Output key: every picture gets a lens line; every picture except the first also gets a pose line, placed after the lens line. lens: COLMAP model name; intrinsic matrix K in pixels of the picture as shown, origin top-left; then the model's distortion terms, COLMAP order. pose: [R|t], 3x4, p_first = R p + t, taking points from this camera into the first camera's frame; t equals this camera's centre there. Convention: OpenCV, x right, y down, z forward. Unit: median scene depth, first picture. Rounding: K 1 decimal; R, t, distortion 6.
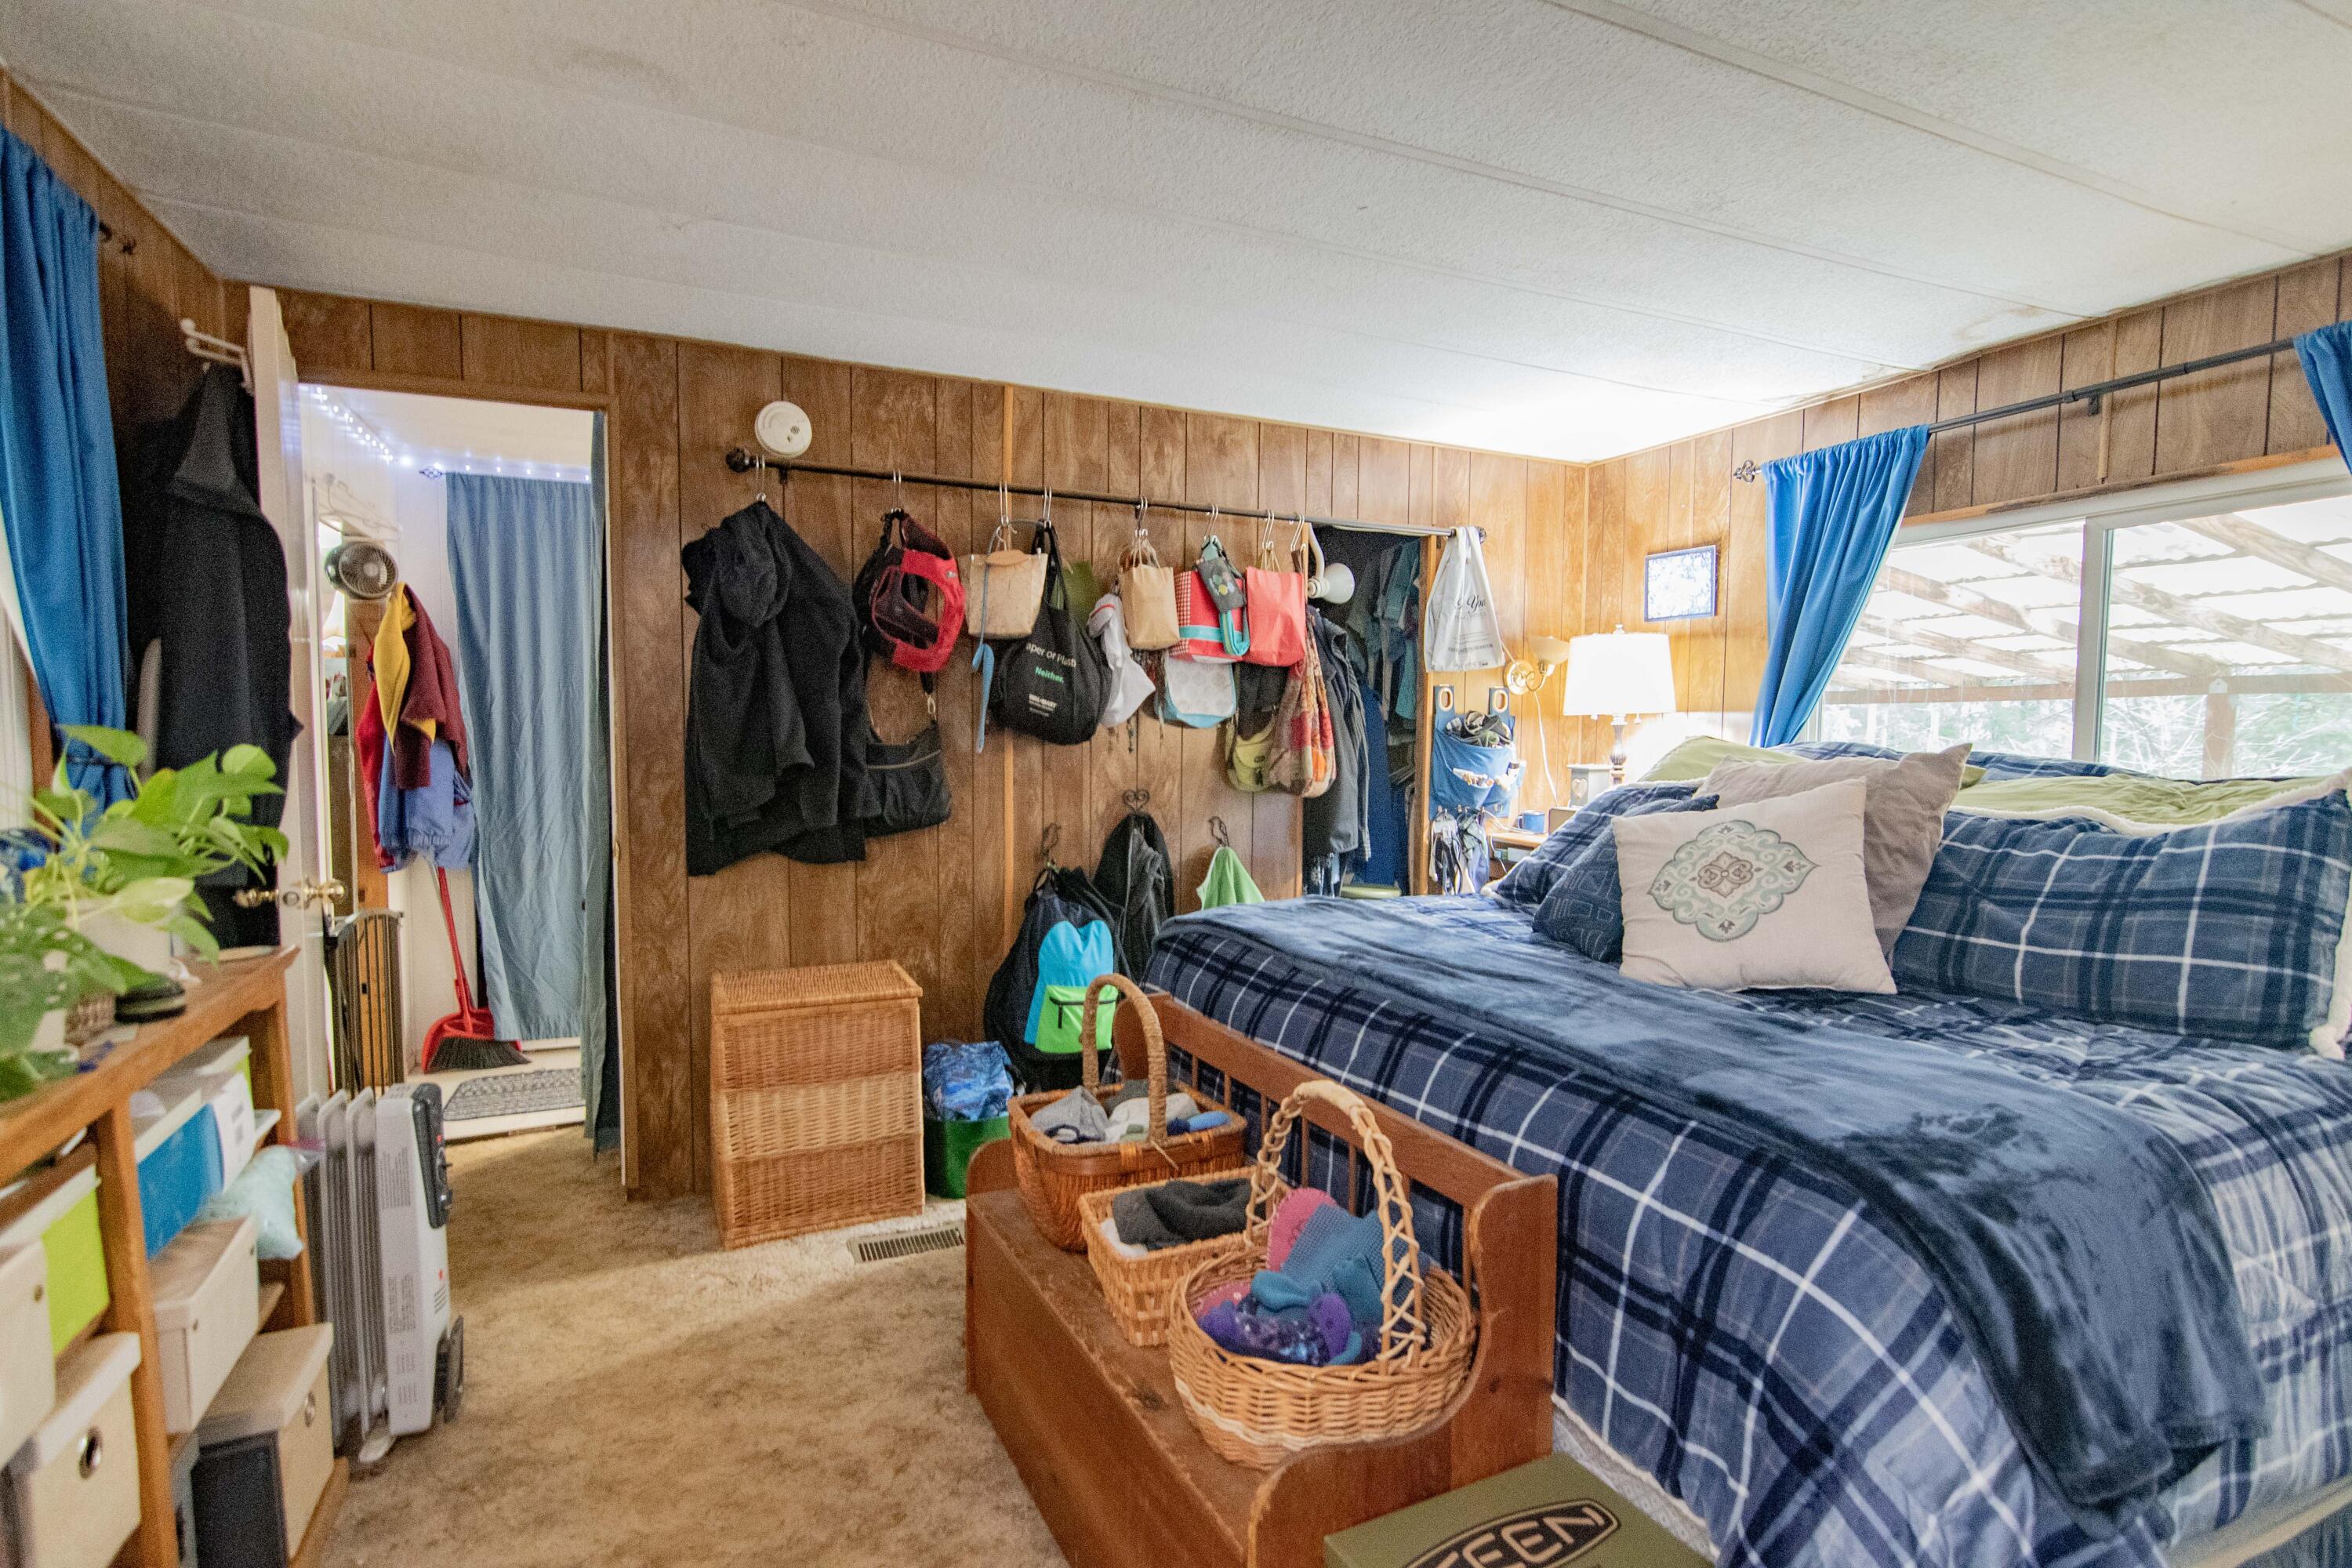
lens RADIAL K [[1154.5, 0, 1206.4], [0, 1154.5, 805.0], [0, 0, 1]] dist [-0.001810, -0.001140]
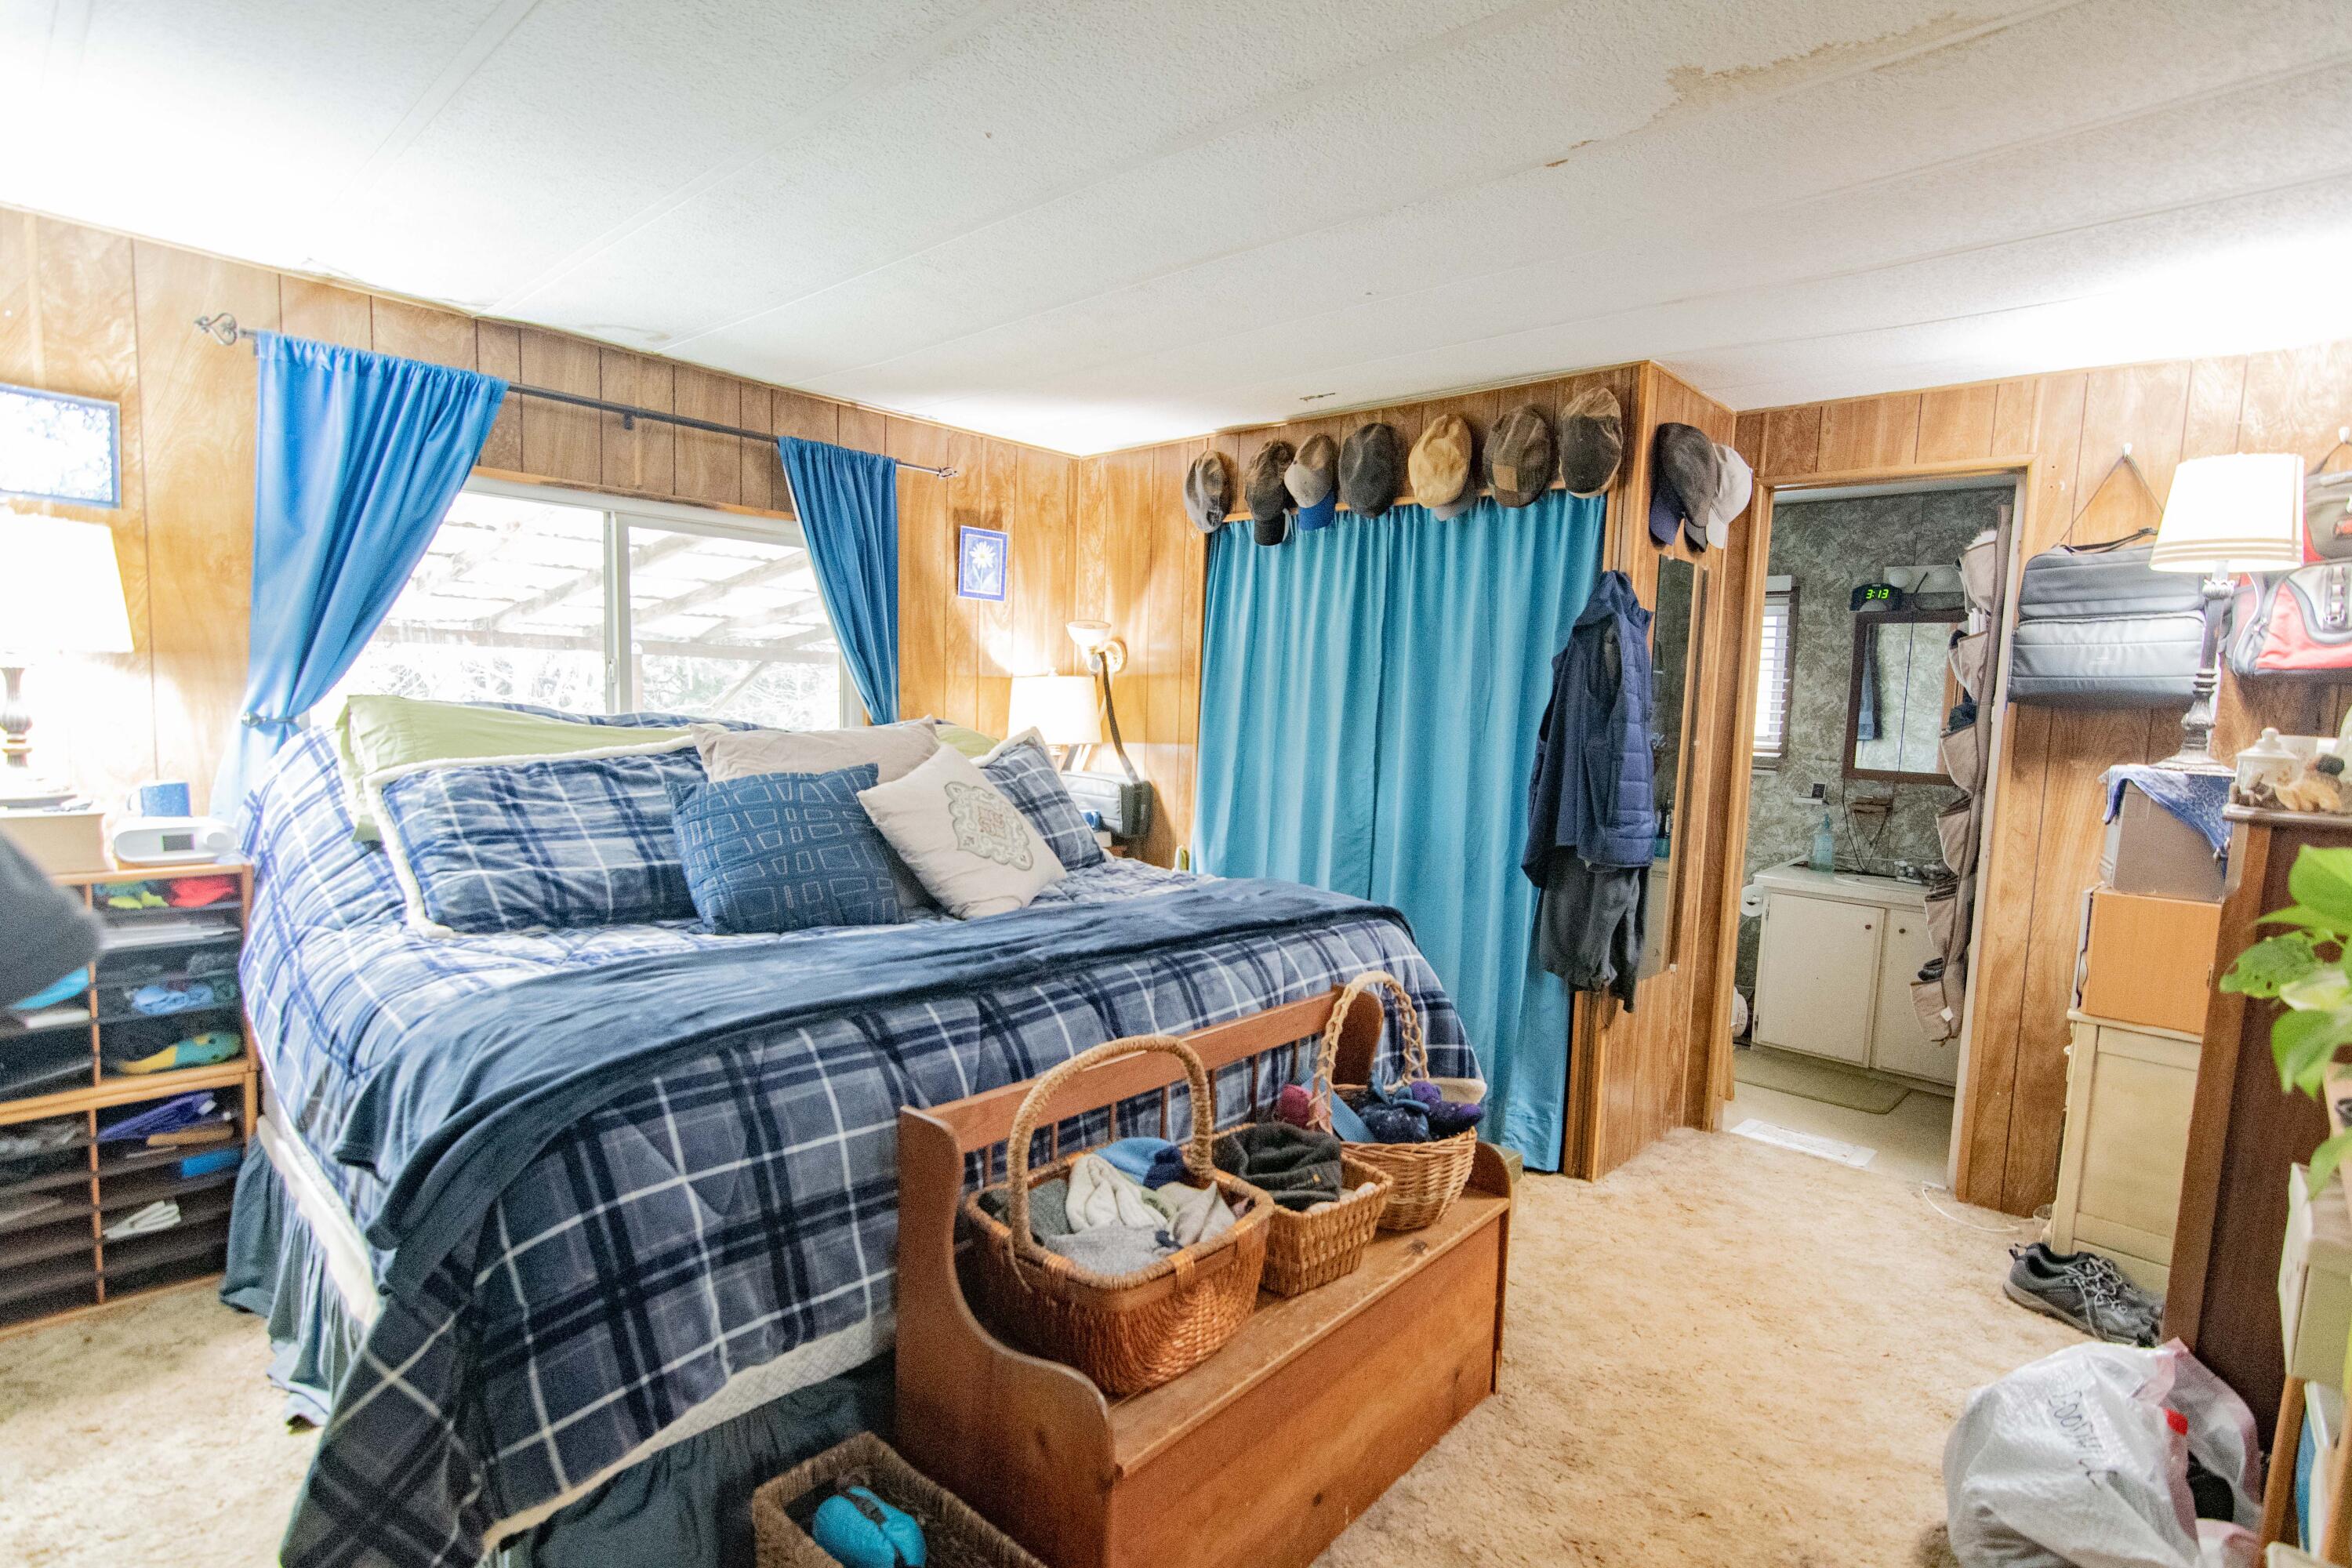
lens RADIAL K [[1154.5, 0, 1206.4], [0, 1154.5, 805.0], [0, 0, 1]] dist [-0.001810, -0.001140]
pose [[-0.399357, -0.108337, 0.910372, -0.602564], [0.020360, 0.991701, 0.126946, -0.087092], [-0.916569, 0.069232, -0.393837, 0.926754]]
